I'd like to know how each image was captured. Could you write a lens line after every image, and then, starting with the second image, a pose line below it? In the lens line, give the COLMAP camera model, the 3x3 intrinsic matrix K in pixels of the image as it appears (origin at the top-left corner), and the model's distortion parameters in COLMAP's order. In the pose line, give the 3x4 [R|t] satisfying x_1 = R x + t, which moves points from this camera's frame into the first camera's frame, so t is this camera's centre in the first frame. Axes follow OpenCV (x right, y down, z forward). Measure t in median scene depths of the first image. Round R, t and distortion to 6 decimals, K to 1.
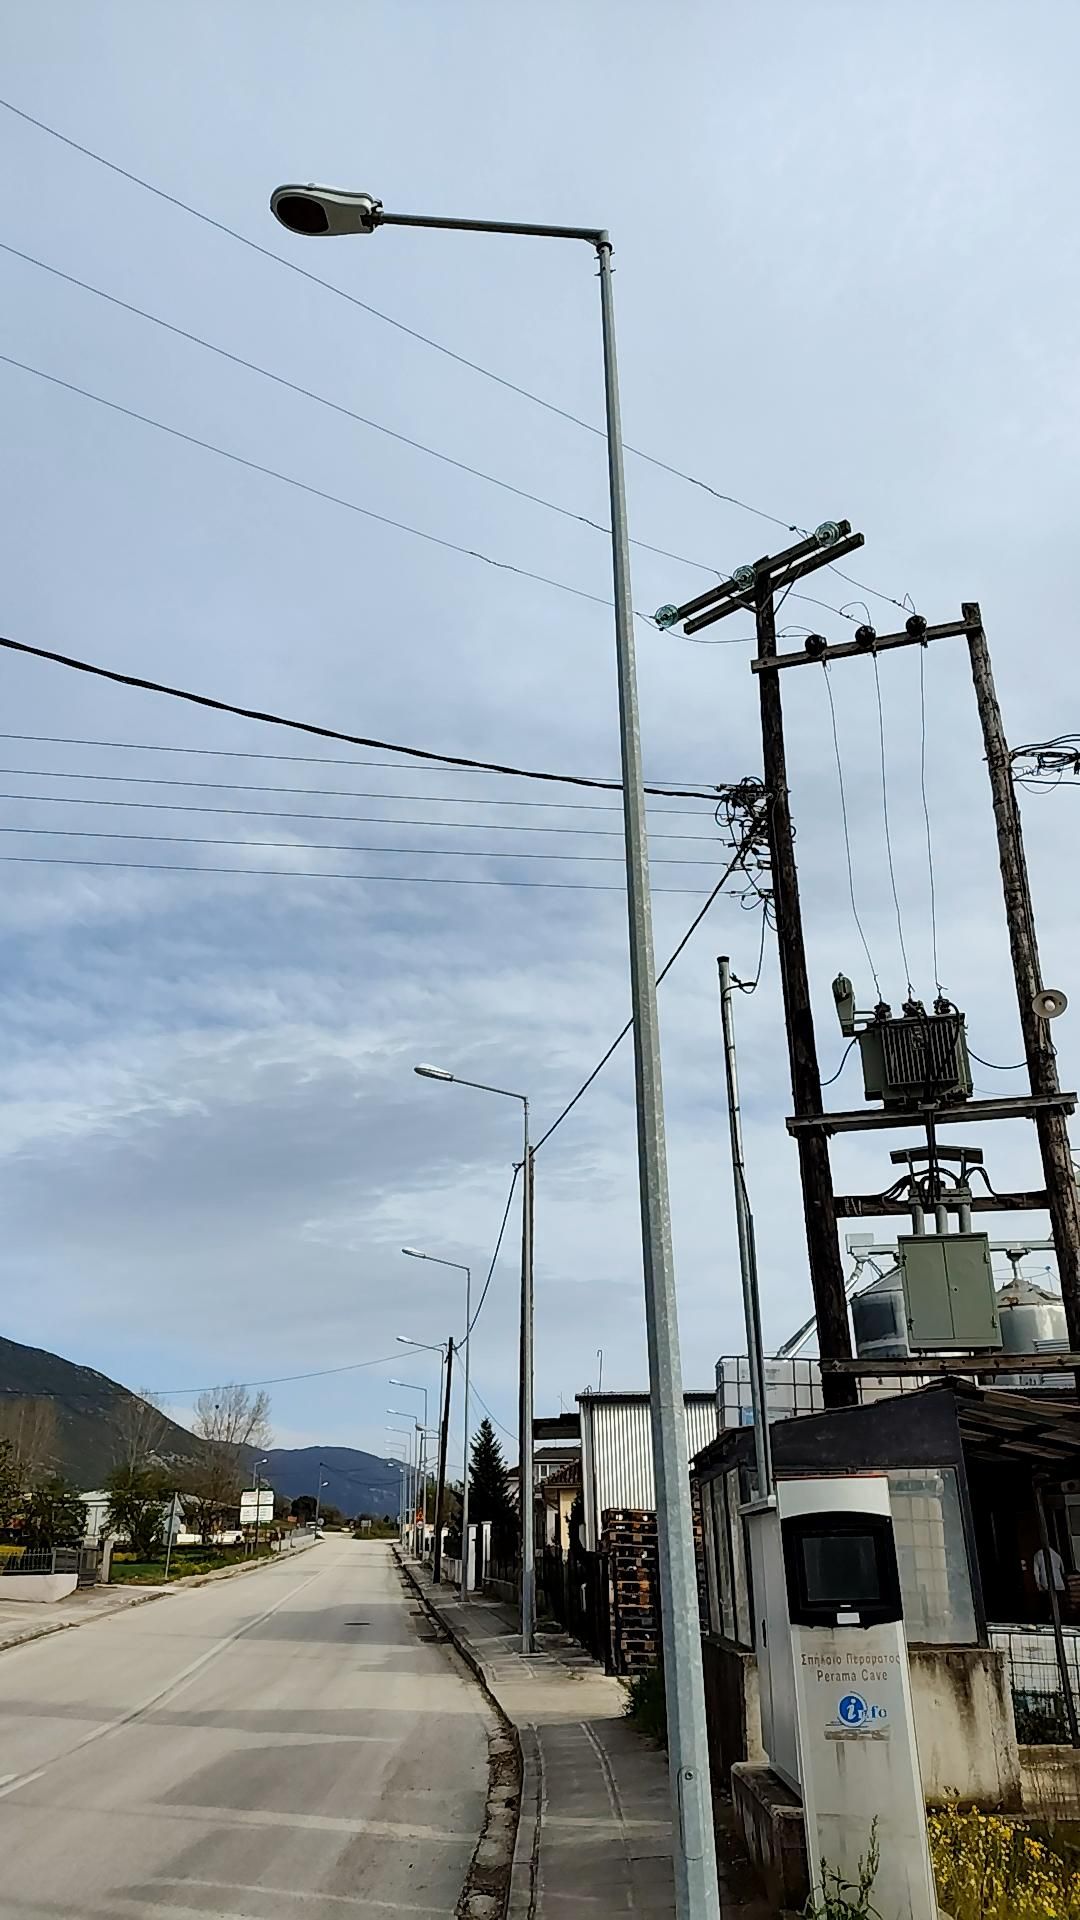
lens RADIAL K [[1300.4, 0, 546.4], [0, 1300.4, 961.0], [0, 0, 1]] dist [0.027138, -0.001393]
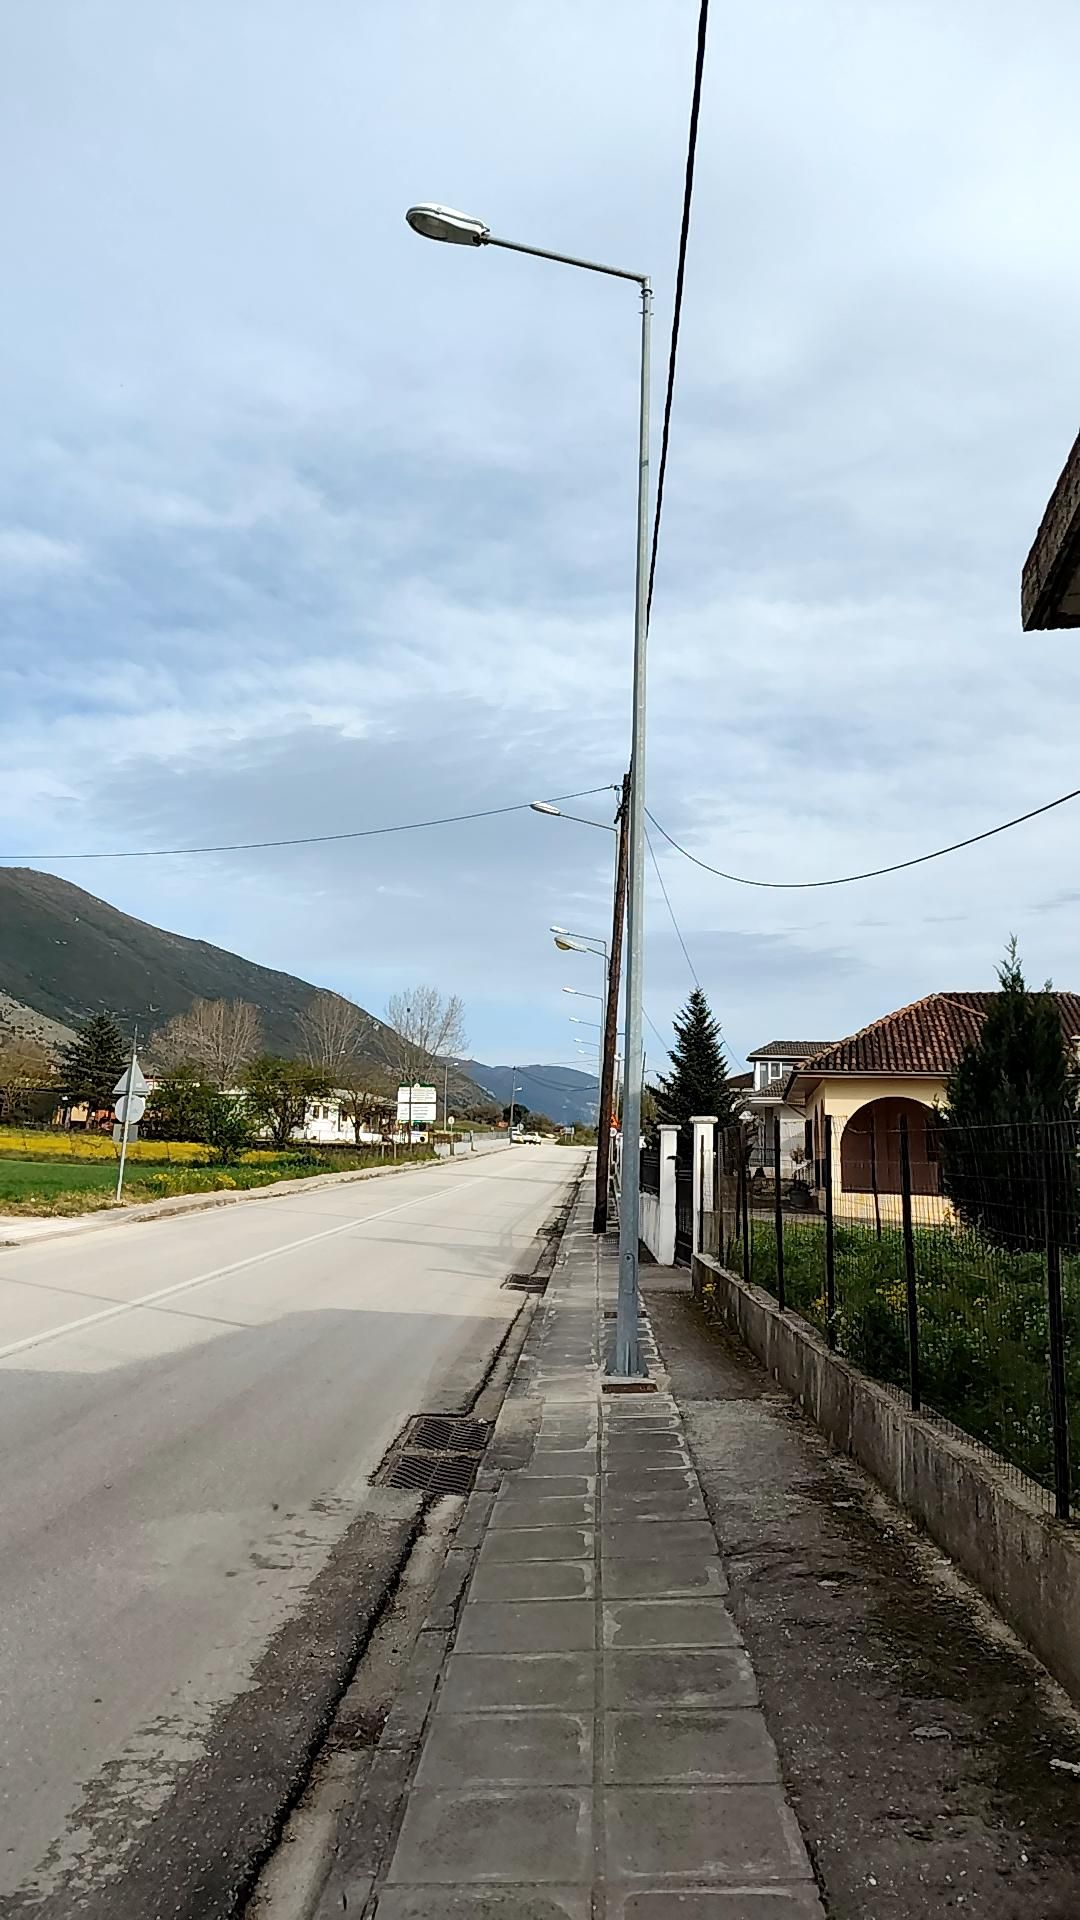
lens RADIAL K [[1300.4, 0, 546.4], [0, 1300.4, 961.0], [0, 0, 1]] dist [0.027138, -0.001393]
pose [[0.987390, 0.013853, -0.157702, -0.021850], [0.029285, 0.962989, 0.267946, 0.193685], [0.155577, -0.269185, 0.950440, 0.443157]]
